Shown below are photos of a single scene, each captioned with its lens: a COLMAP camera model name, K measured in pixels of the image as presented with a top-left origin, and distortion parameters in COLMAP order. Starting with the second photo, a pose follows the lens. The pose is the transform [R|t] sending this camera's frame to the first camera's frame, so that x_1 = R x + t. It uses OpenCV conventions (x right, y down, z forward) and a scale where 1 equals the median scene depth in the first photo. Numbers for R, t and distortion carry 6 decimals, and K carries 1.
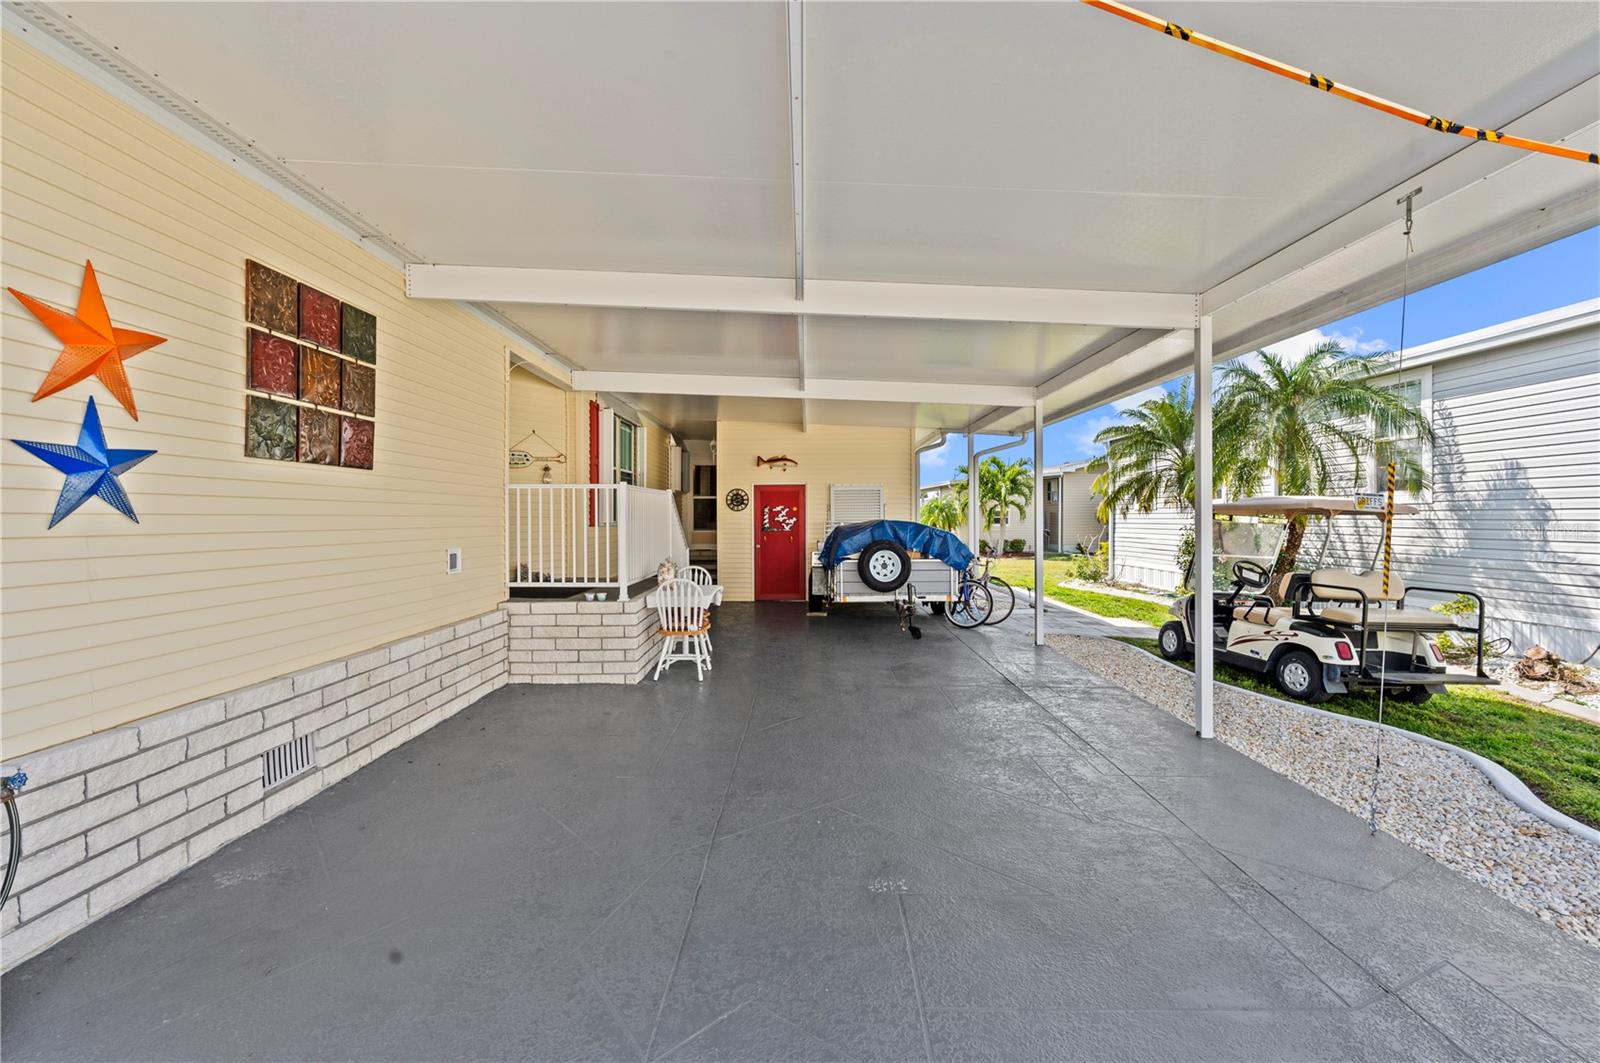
lens RADIAL K [[719.0, 0, 800.0], [0, 719.0, 531.5], [0, 0, 1]] dist [0.003094, 0.000199]
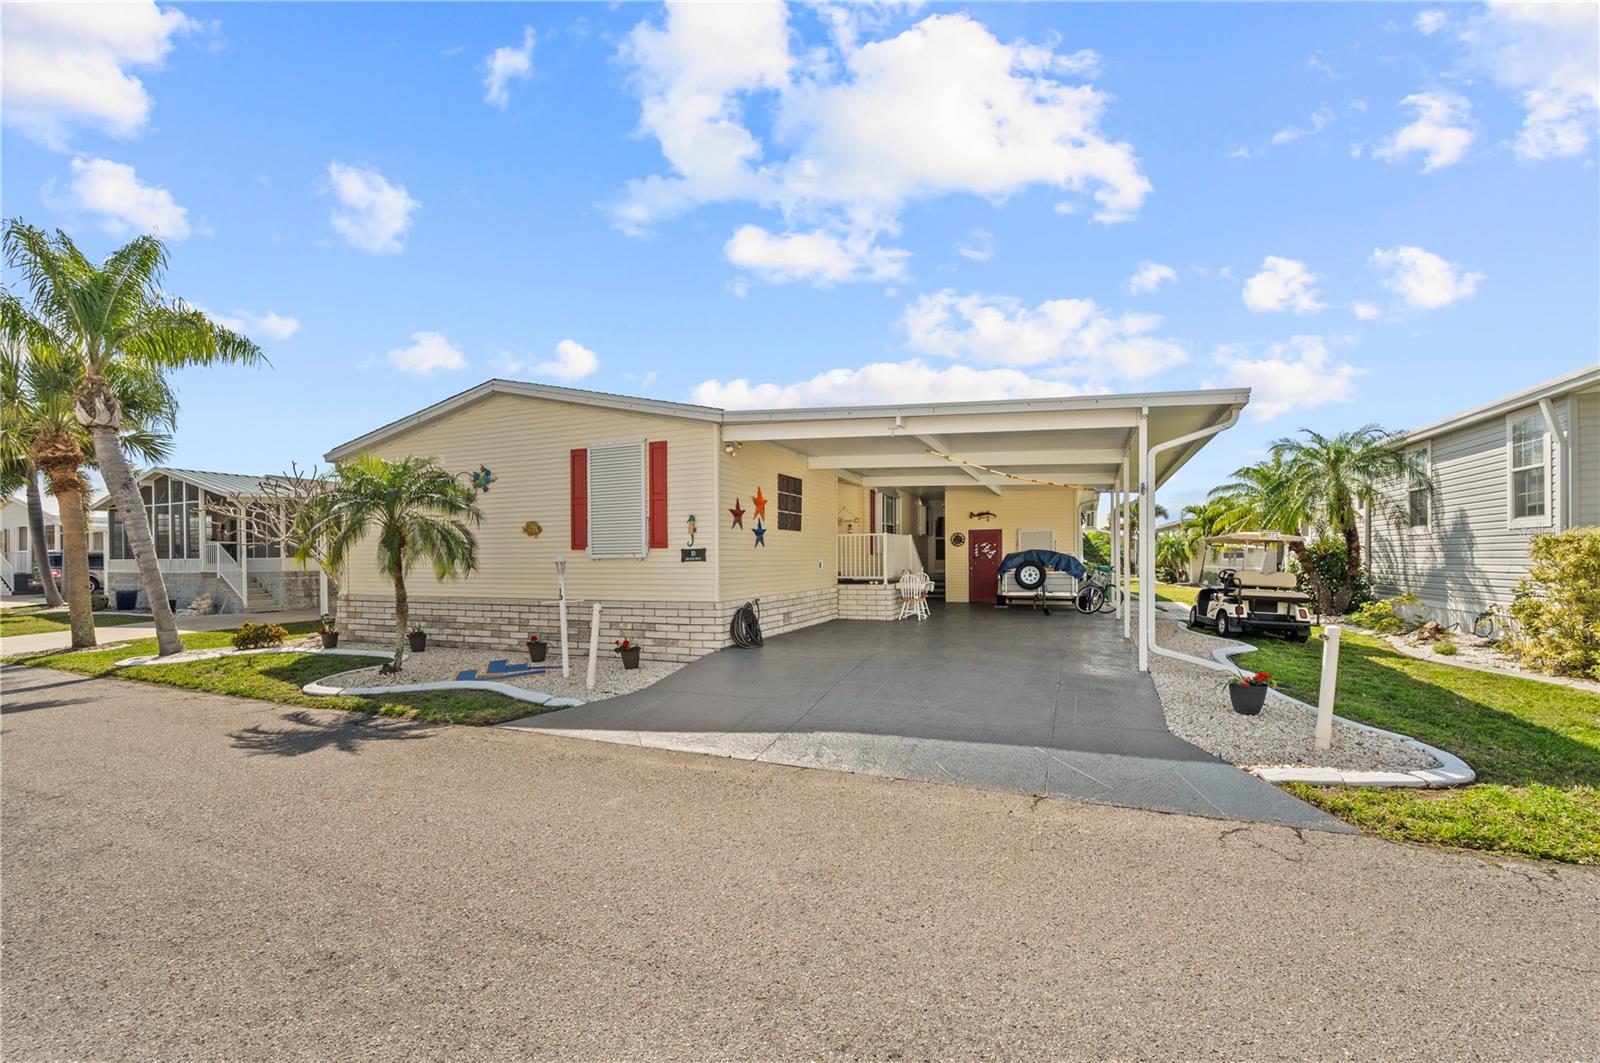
lens RADIAL K [[673.3, 0, 803.9], [0, 673.3, 546.4], [0, 0, 1]] dist [0.001905, 0.000239]
pose [[0.929166, -0.012624, -0.369447, 0.247791], [-0.000705, 0.999354, -0.035920, 0.042832], [0.369662, 0.033636, 0.928557, -0.880626]]
